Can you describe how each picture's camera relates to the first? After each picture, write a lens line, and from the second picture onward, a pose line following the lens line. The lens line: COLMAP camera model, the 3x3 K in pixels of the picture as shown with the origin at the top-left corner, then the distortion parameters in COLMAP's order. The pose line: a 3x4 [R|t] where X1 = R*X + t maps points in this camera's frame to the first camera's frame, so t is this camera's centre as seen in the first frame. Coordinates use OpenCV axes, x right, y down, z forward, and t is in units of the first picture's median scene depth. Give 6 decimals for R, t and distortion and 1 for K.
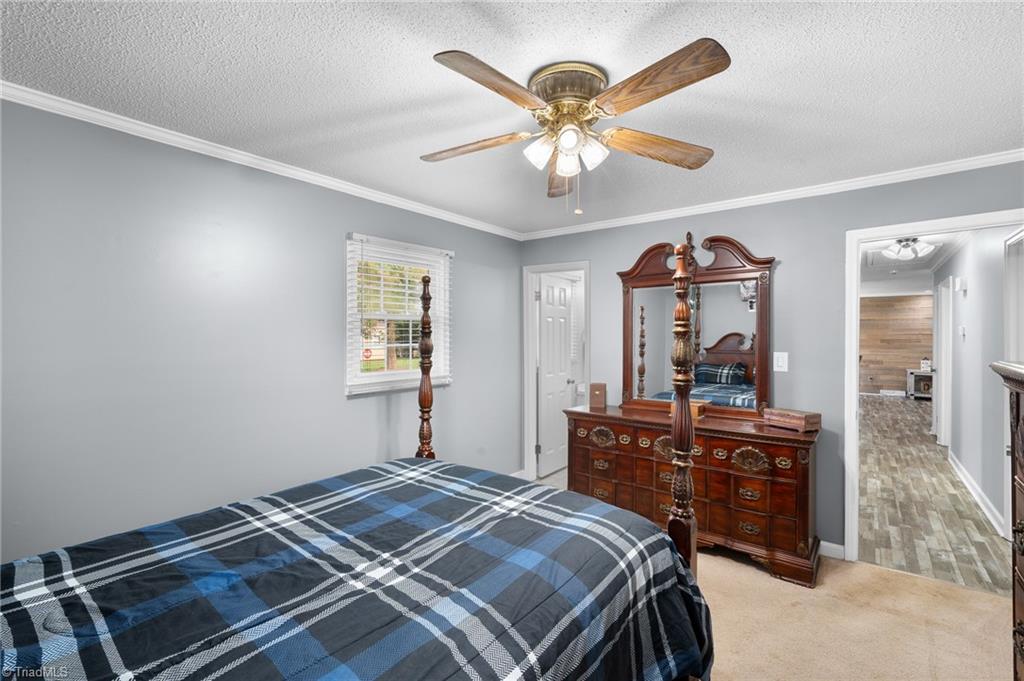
lens RADIAL K [[449.8, 0, 511.5], [0, 449.8, 337.7], [0, 0, 1]] dist [-0.005200, 0.000898]
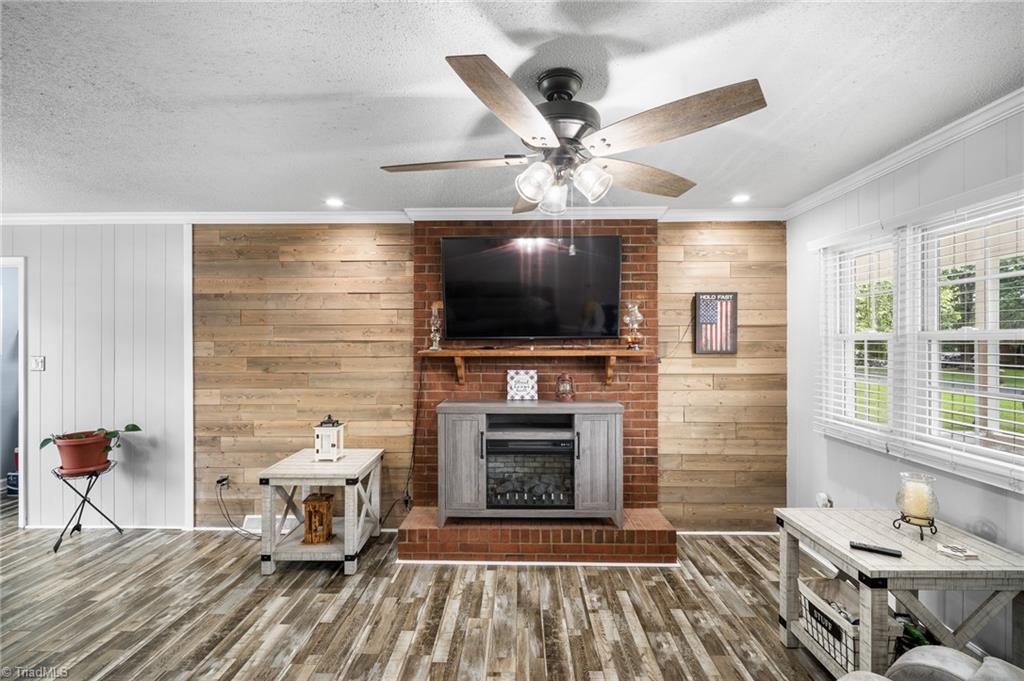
lens RADIAL K [[449.8, 0, 509.9], [0, 449.8, 344.2], [0, 0, 1]] dist [-0.005200, 0.000898]
pose [[0.797249, 0.000192, 0.603651, 0.547979], [0.003153, 0.999985, -0.004483, -0.002654], [-0.603643, 0.005478, 0.797236, 0.443255]]
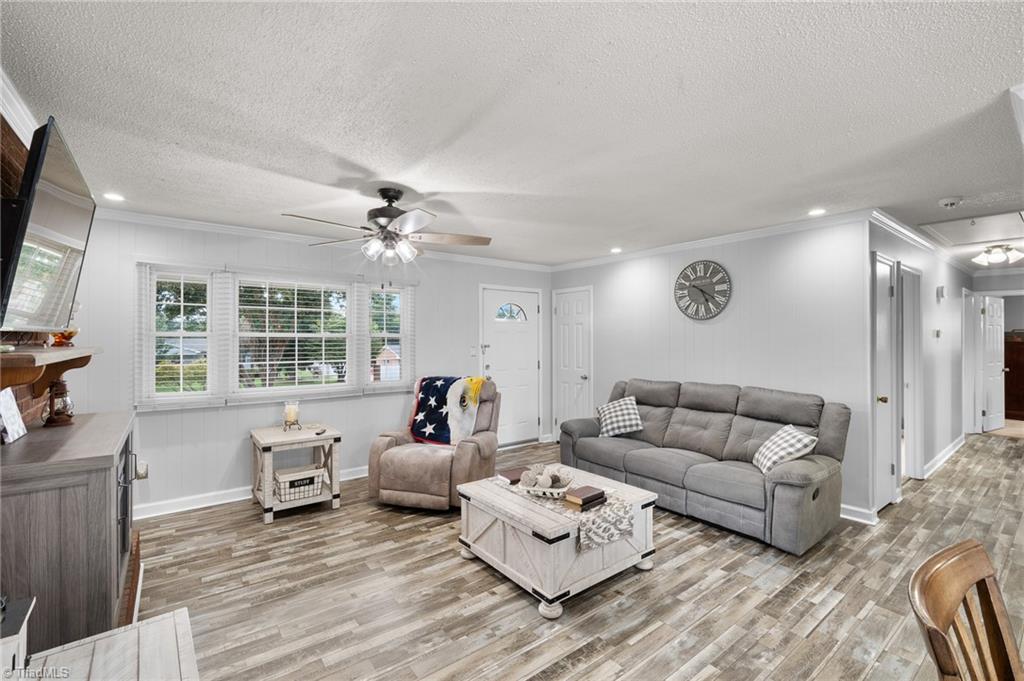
lens RADIAL K [[449.8, 0, 510.2], [0, 449.8, 341.1], [0, 0, 1]] dist [-0.005200, 0.000898]
pose [[-0.969810, 0.001283, 0.243857, 0.526253], [0.002956, 0.999975, 0.006494, -0.003339], [-0.243842, 0.007019, -0.969789, 0.688144]]
